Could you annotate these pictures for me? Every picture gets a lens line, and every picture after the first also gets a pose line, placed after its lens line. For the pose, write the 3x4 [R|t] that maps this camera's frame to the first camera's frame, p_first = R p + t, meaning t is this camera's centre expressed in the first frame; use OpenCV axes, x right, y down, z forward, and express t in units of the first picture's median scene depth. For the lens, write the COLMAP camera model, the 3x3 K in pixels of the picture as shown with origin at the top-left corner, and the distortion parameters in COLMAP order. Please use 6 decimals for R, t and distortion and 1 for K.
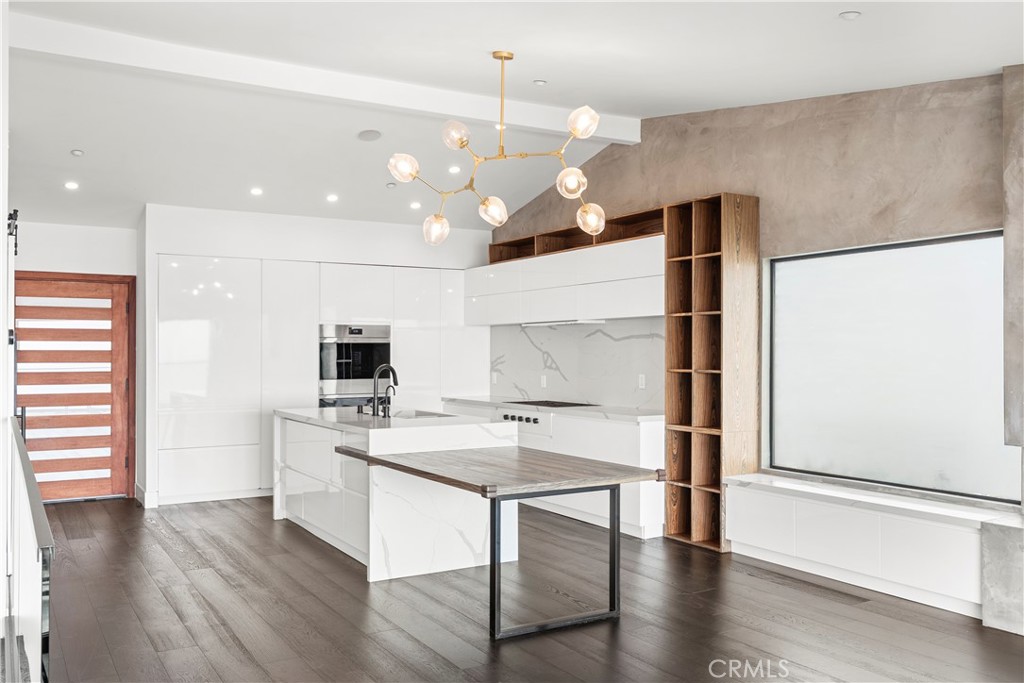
lens RADIAL K [[853.5, 0, 512.0], [0, 853.5, 341.5], [0, 0, 1]] dist [0.048203, -0.001243]
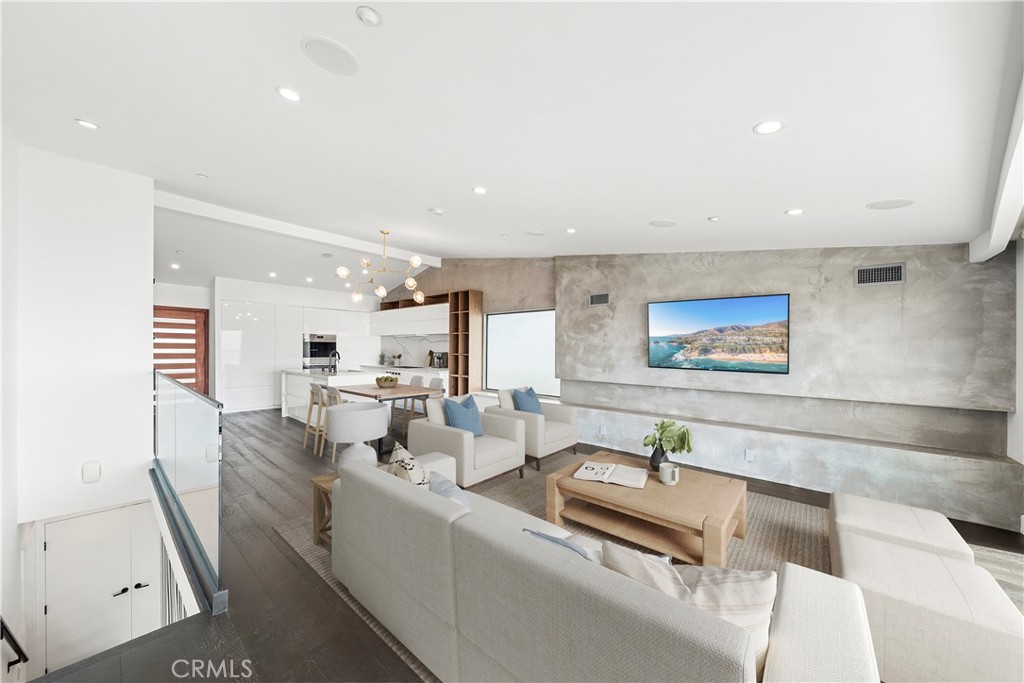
lens RADIAL K [[356.9, 0, 504.1], [0, 356.9, 357.5], [0, 0, 1]] dist [-0.000753, -0.000017]
pose [[0.954688, 0.004783, 0.297570, 0.011563], [-0.015997, 0.999250, 0.035261, 0.002687], [-0.297178, -0.038423, 0.954049, -0.122983]]
